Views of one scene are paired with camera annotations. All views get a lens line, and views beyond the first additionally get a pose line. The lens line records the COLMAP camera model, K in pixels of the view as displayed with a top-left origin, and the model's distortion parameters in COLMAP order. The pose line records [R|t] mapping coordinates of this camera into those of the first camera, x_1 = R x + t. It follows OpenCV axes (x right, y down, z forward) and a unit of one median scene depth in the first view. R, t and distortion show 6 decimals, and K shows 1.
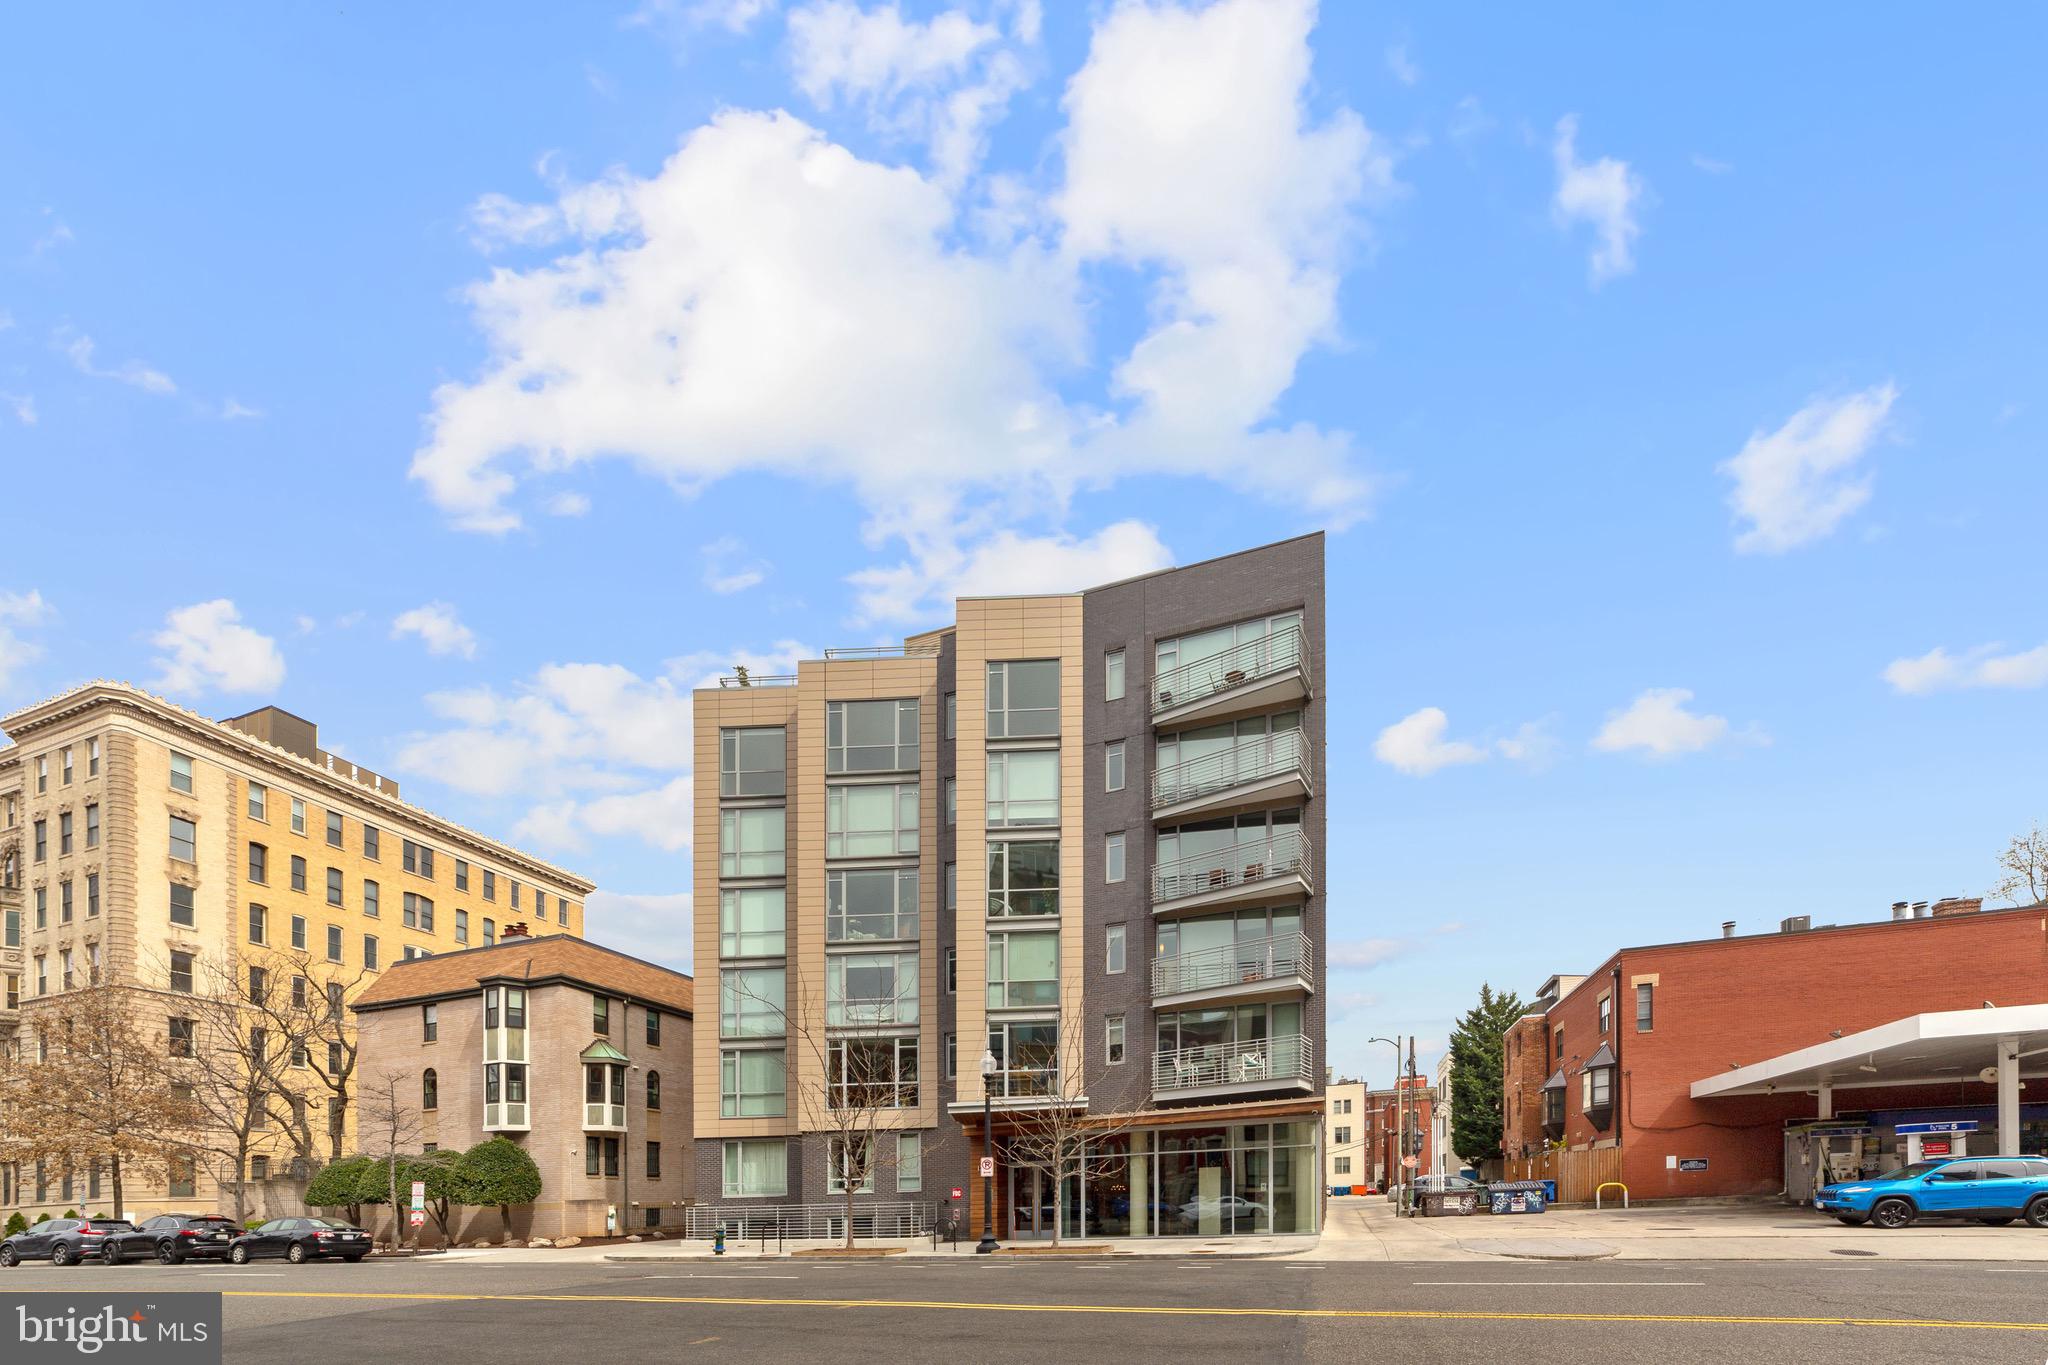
lens RADIAL K [[783.5, 0, 1035.1], [0, 783.5, 693.1], [0, 0, 1]] dist [-0.018370, 0.008764]
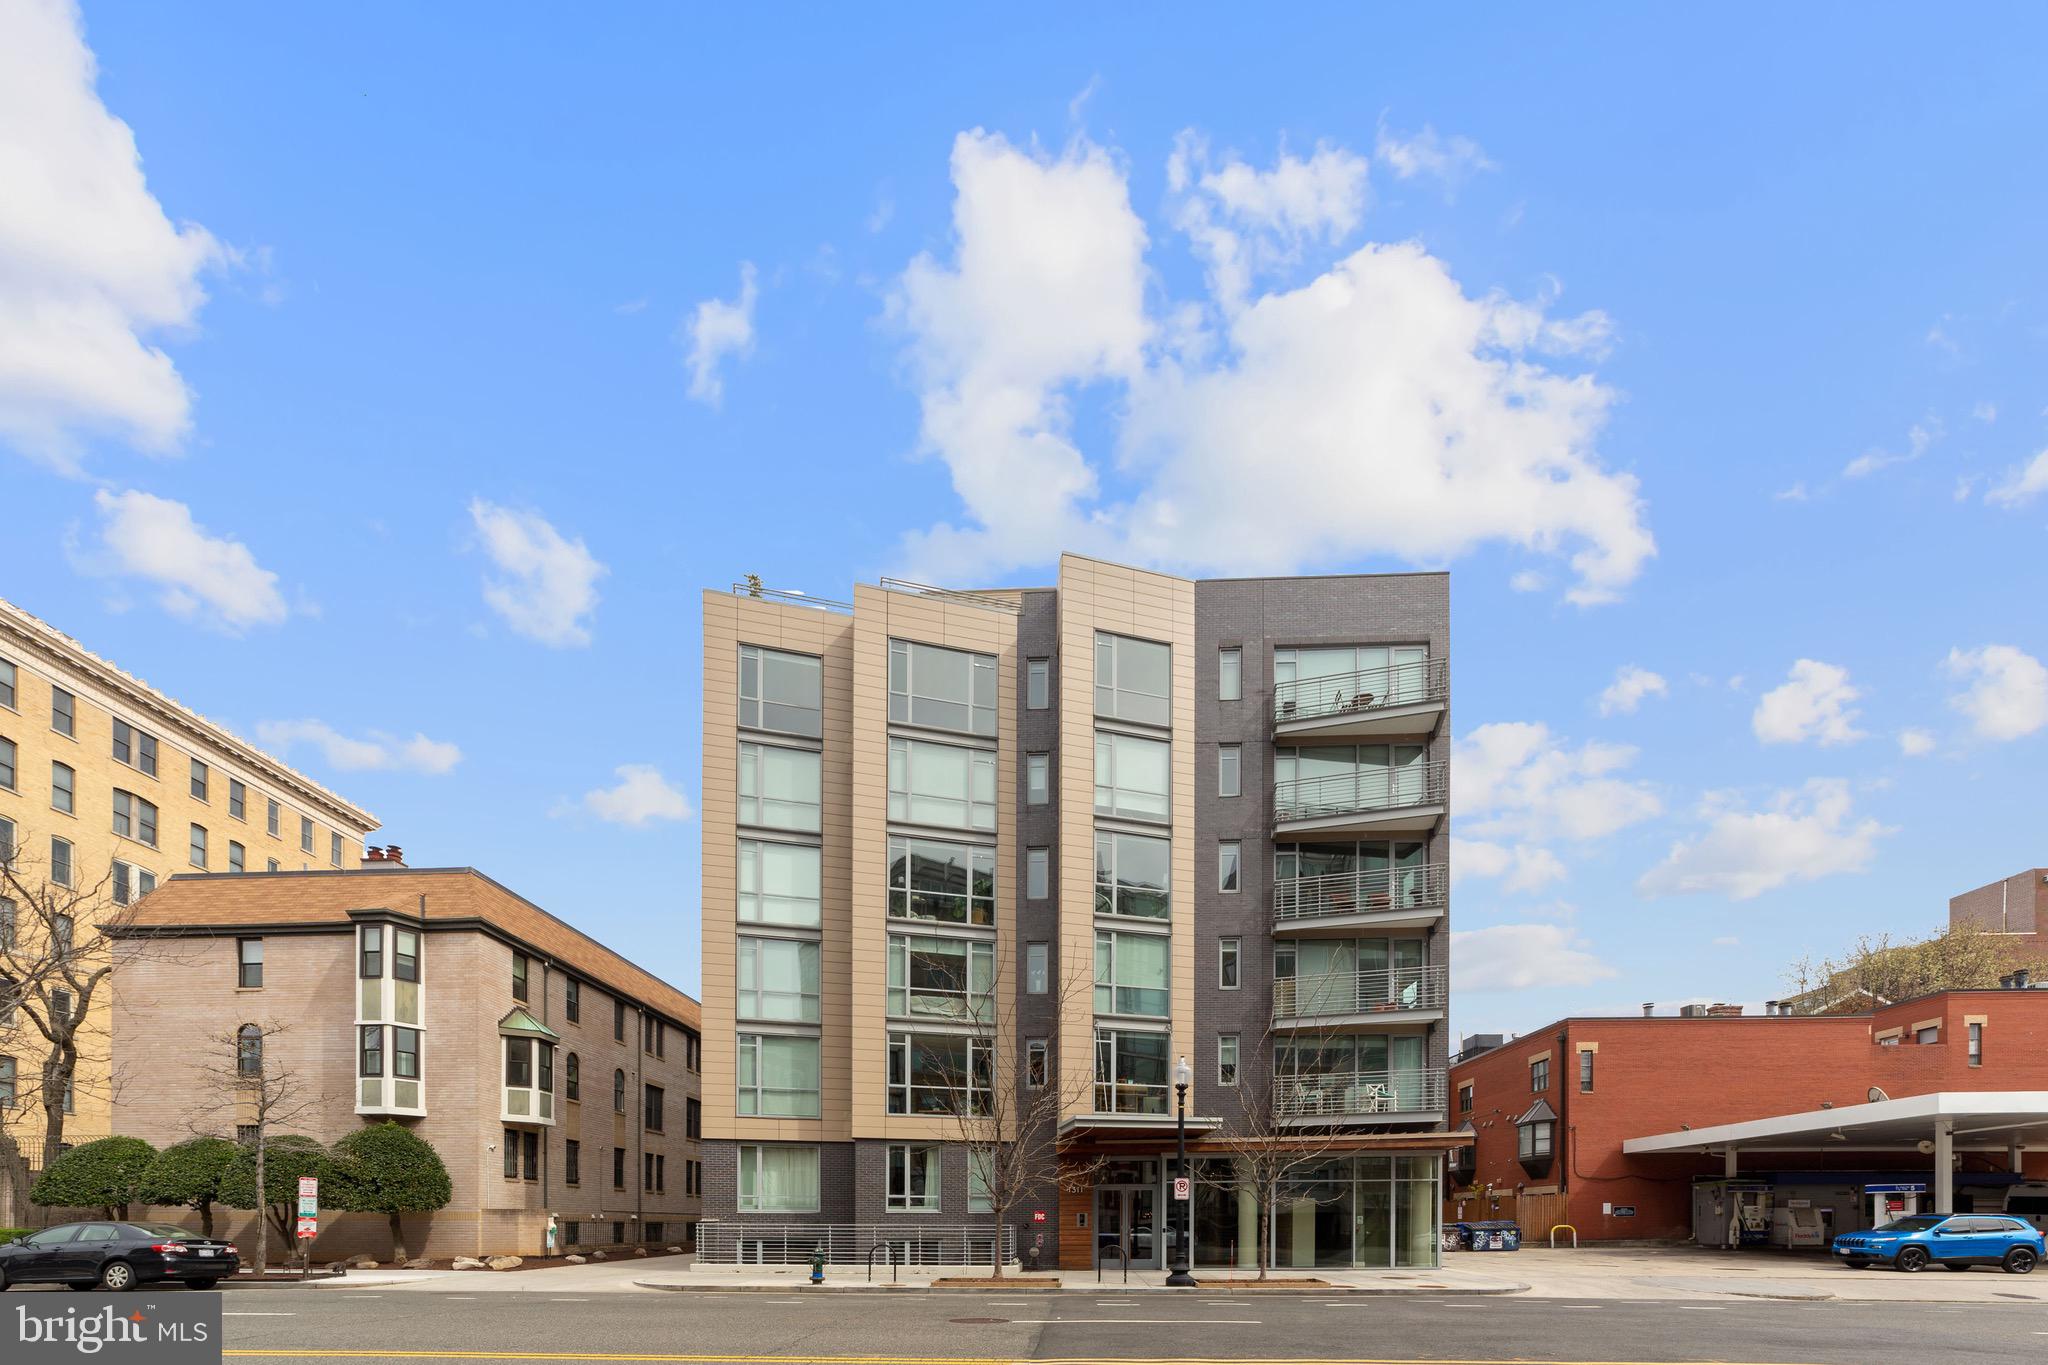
lens RADIAL K [[796.7, 0, 1016.2], [0, 796.7, 767.3], [0, 0, 1]] dist [-0.017758, 0.009128]
pose [[0.952242, 0.173377, 0.251347, -0.360624], [-0.186531, 0.982012, 0.029300, 0.106413], [-0.241746, -0.074785, 0.967453, 0.154501]]
